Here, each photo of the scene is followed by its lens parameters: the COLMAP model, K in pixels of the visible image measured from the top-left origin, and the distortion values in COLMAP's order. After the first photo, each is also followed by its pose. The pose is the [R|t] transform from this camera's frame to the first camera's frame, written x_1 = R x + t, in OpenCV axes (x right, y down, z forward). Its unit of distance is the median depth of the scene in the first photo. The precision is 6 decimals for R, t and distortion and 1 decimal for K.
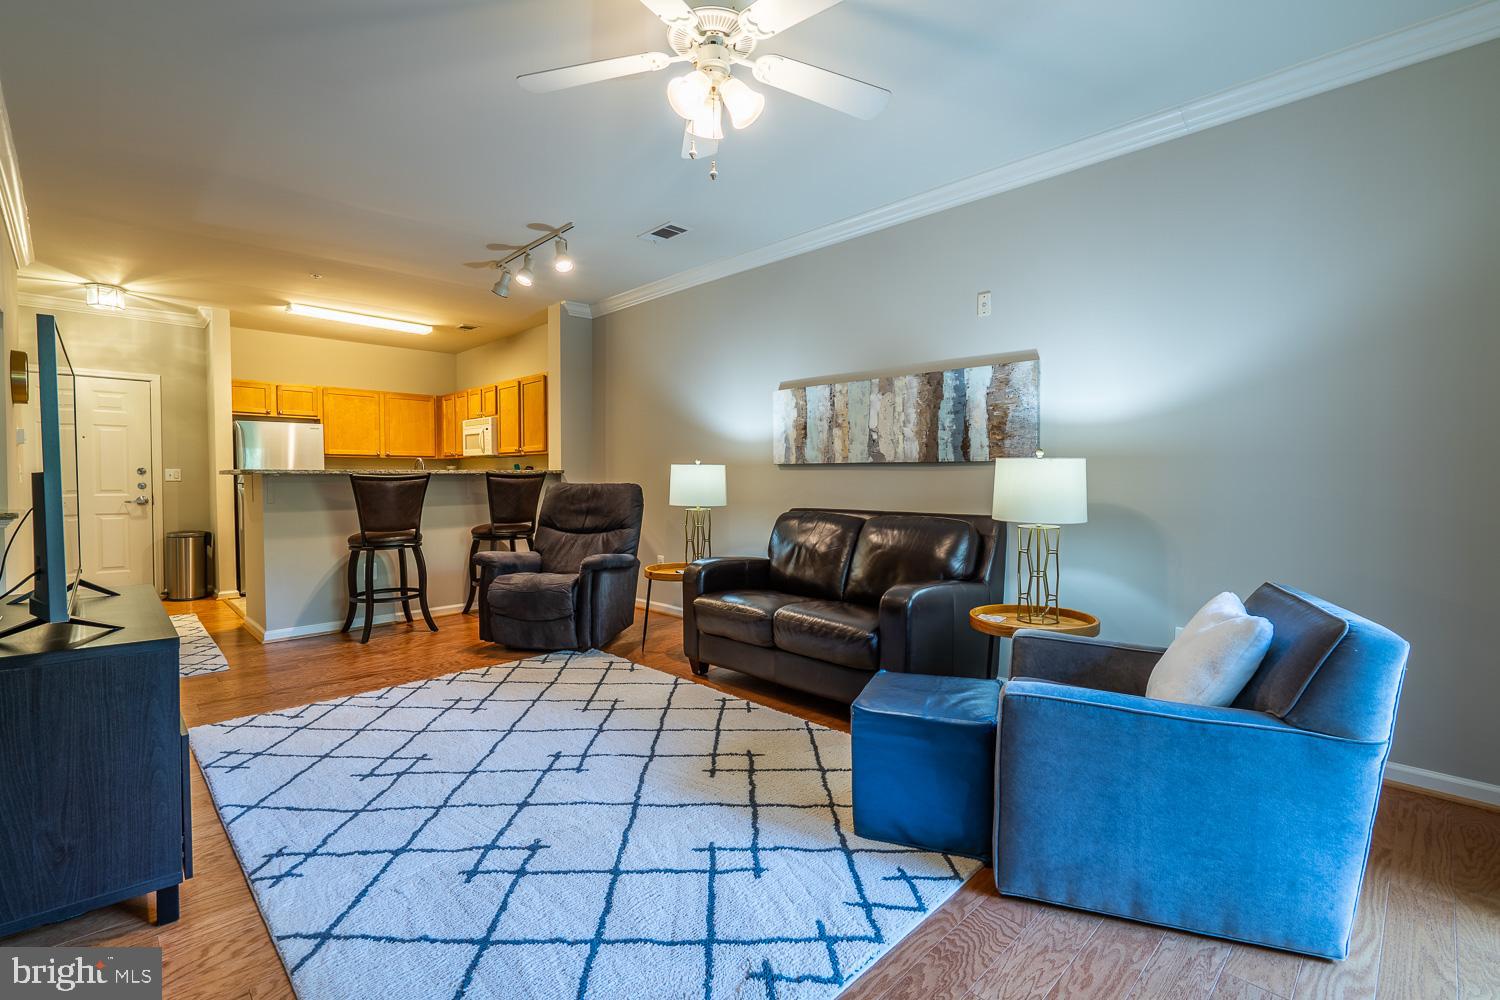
lens RADIAL K [[682.5, 0, 748.0], [0, 682.5, 489.0], [0, 0, 1]] dist [-0.005409, 0.002322]
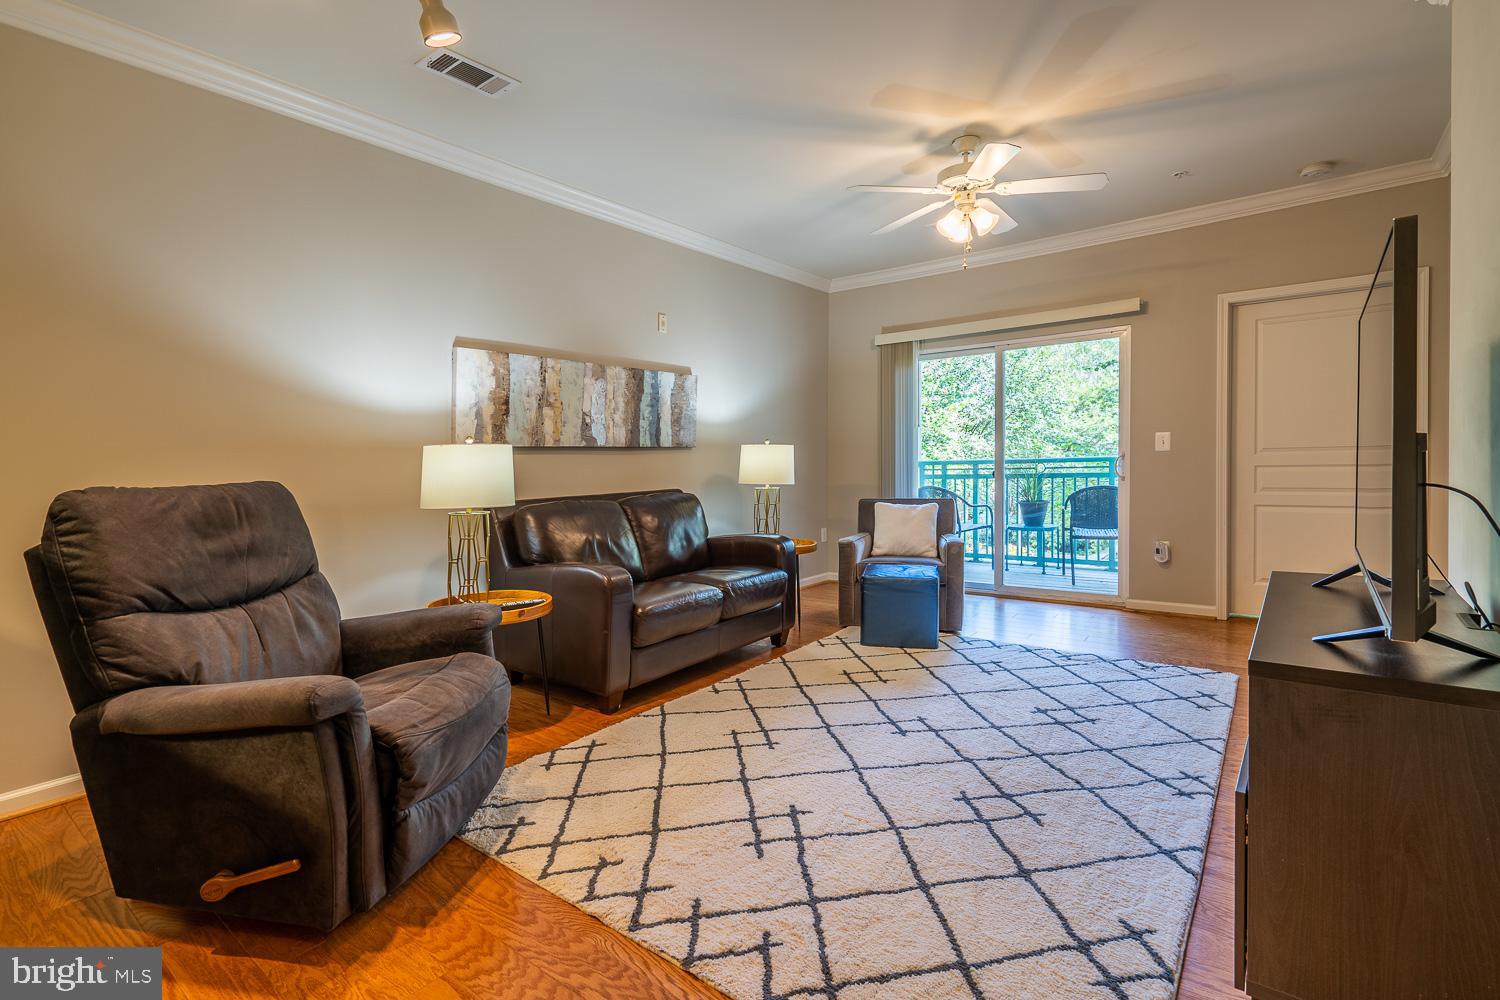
lens RADIAL K [[682.5, 0, 752.4], [0, 682.5, 471.6], [0, 0, 1]] dist [-0.005409, 0.002322]
pose [[-0.126416, -0.017615, 0.991821, -0.870595], [0.040691, 0.998909, 0.022928, -0.016140], [-0.991142, 0.043257, -0.125561, 0.933773]]
